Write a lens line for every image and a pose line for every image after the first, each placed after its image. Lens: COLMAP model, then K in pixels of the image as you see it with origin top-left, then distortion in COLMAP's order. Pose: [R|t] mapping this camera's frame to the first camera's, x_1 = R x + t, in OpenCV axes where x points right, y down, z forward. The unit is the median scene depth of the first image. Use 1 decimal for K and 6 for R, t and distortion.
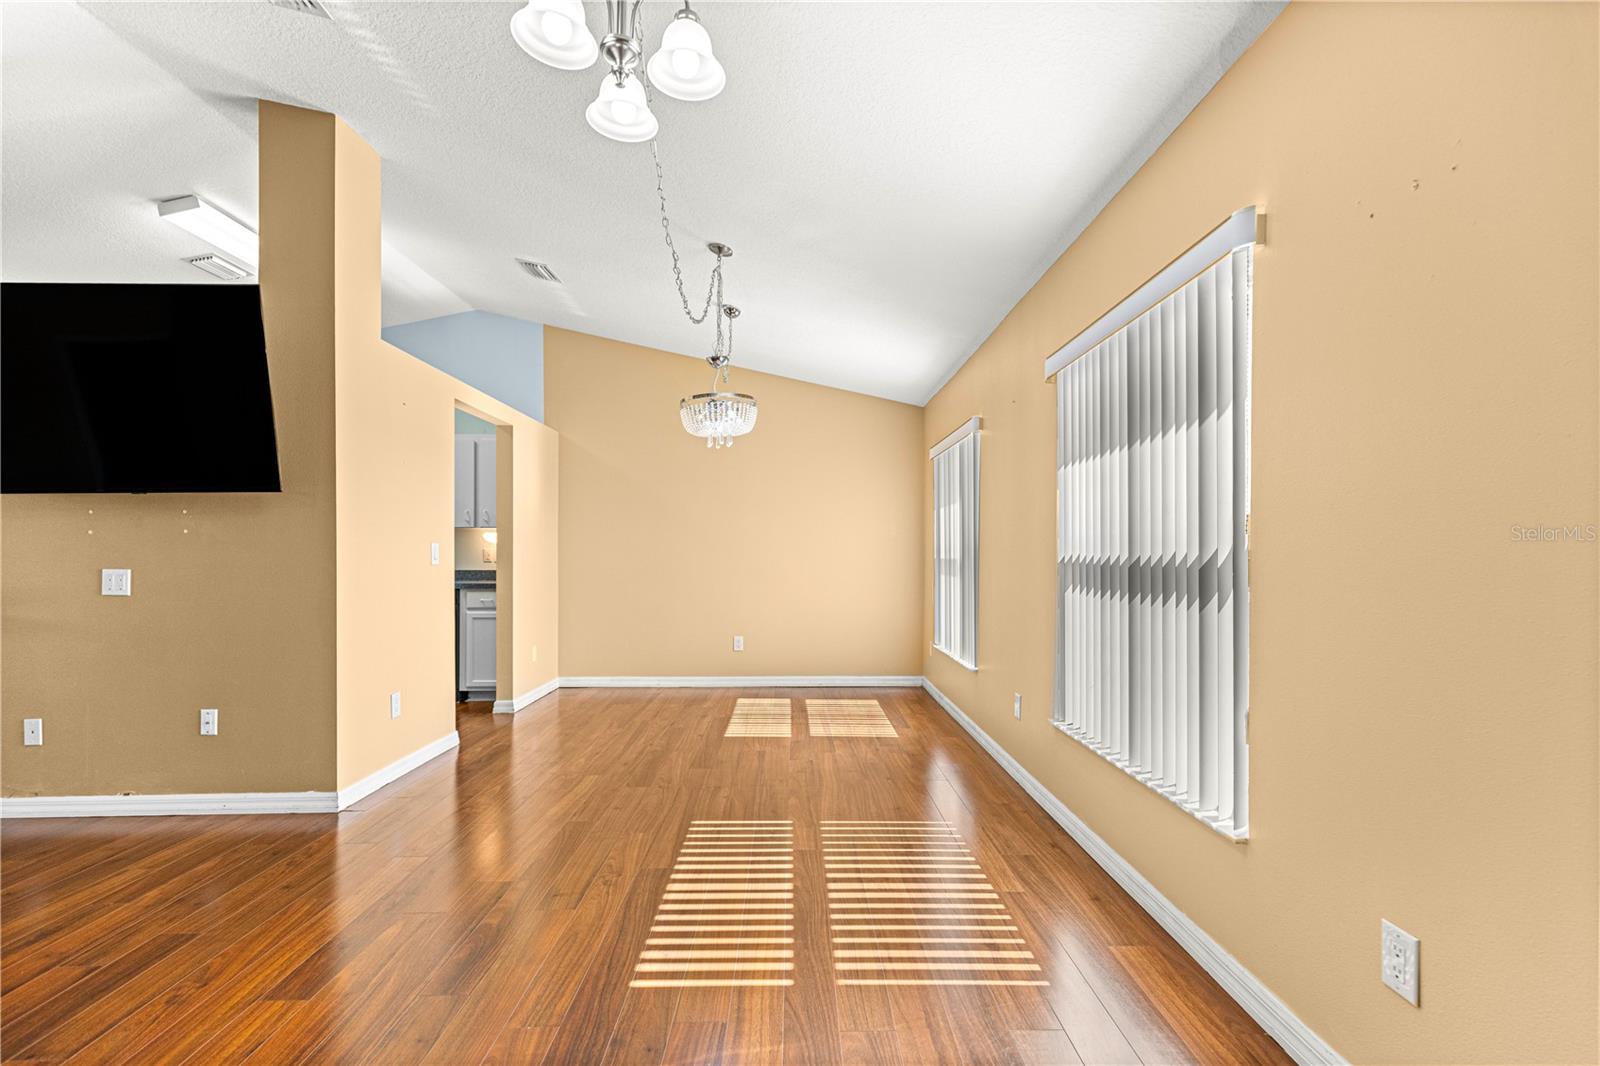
lens RADIAL K [[717.1, 0, 807.3], [0, 717.1, 552.9], [0, 0, 1]] dist [0.009220, -0.000470]
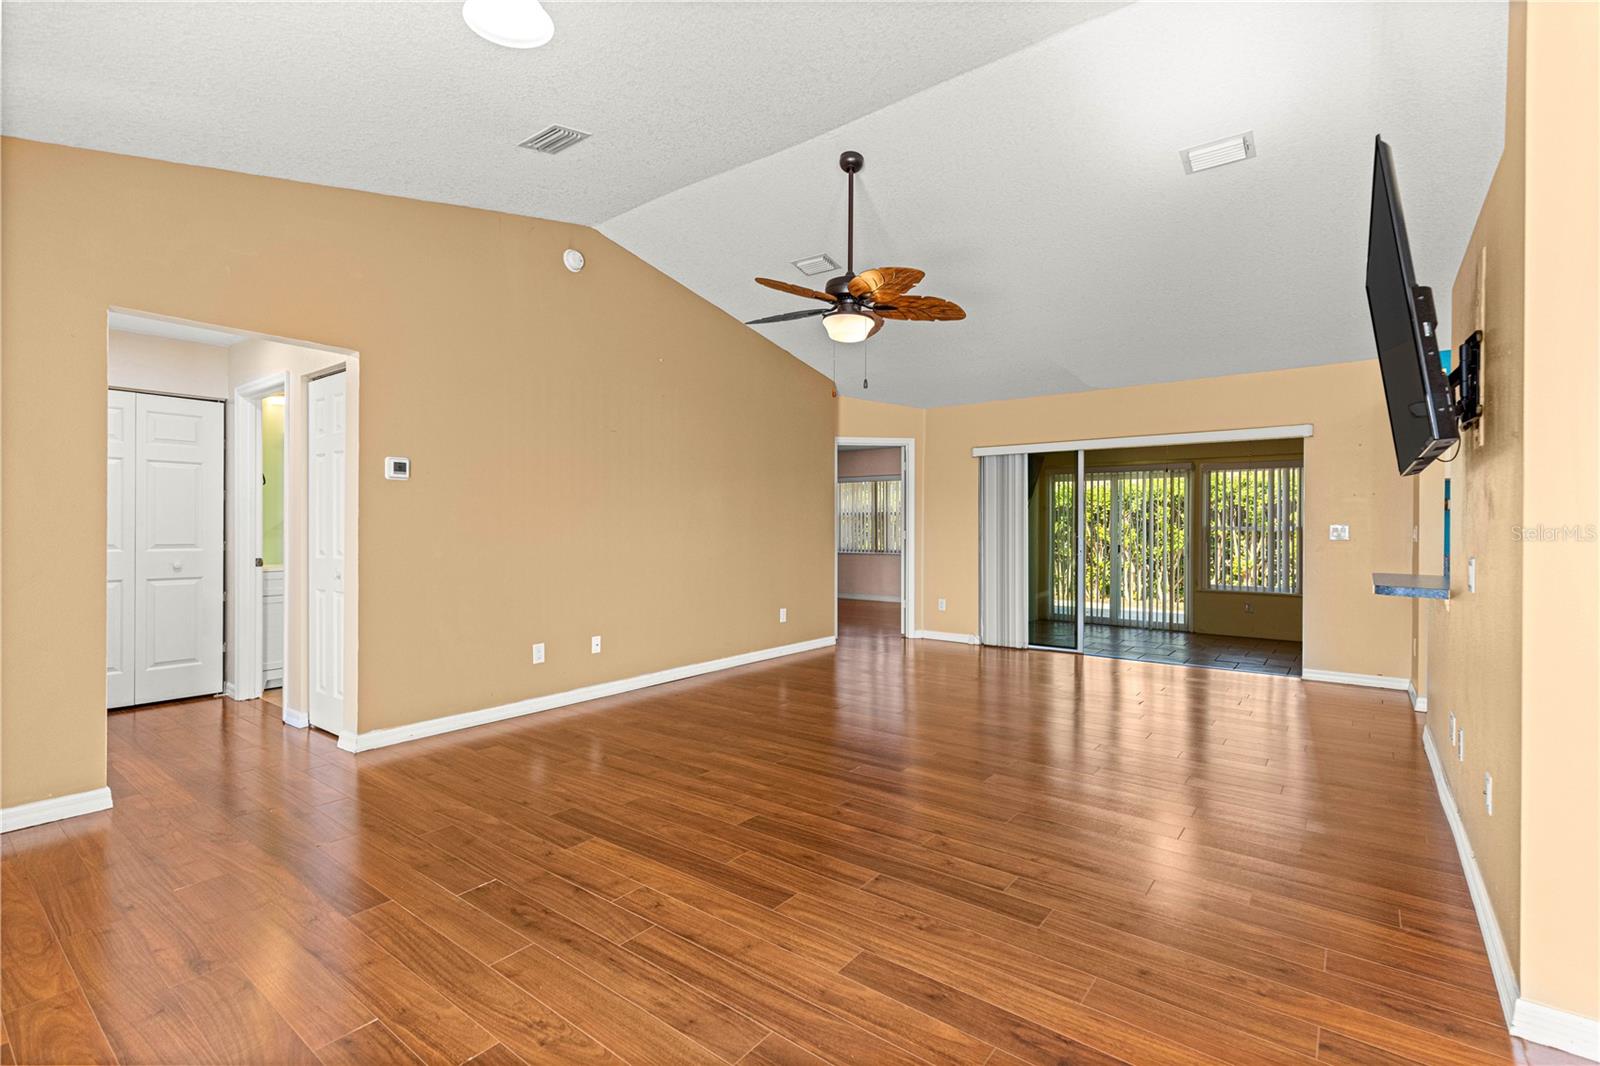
lens RADIAL K [[719.6, 0, 810.7], [0, 719.6, 527.7], [0, 0, 1]] dist [0.003764, 0.000207]
pose [[-0.622705, 0.002516, -0.782453, 0.080009], [0.000235, 0.999995, 0.003029, -0.011801], [0.782457, 0.001702, -0.622702, 0.936263]]
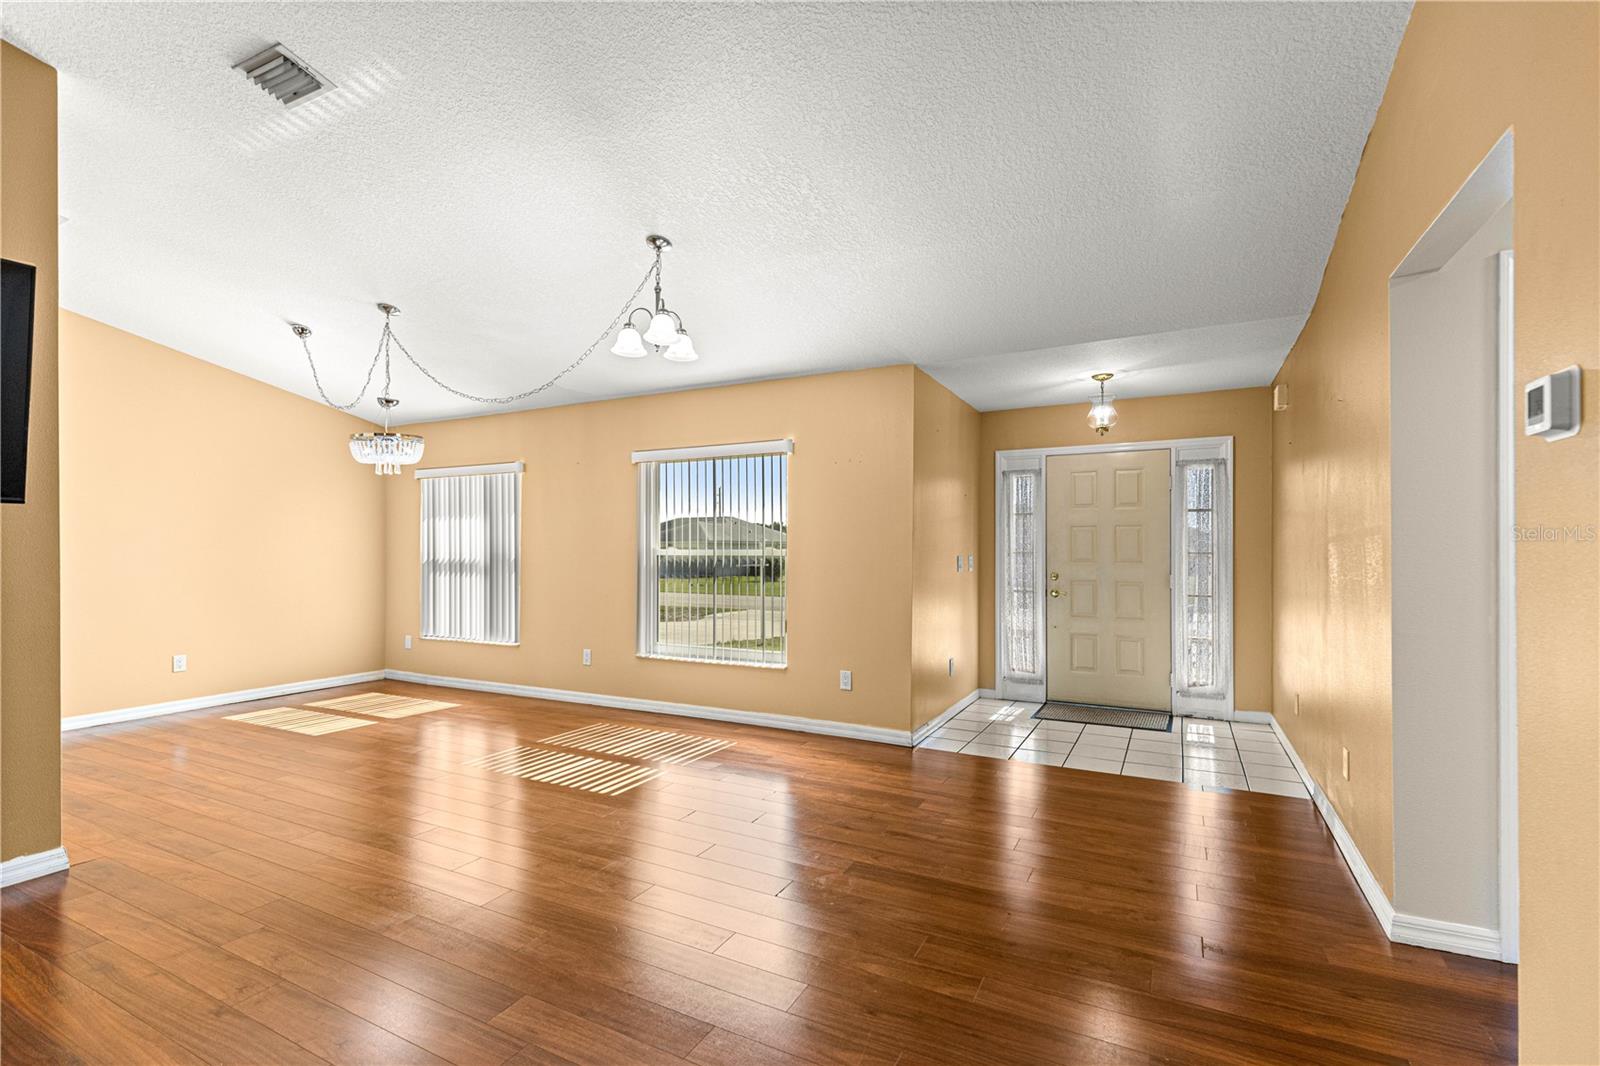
lens RADIAL K [[717.3, 0, 808.7], [0, 717.3, 544.7], [0, 0, 1]] dist [0.007374, -0.001132]
pose [[0.477592, 0.006163, 0.878560, -1.004449], [-0.000794, 0.999978, -0.006584, -0.029381], [-0.878582, 0.002447, 0.477586, -0.217605]]
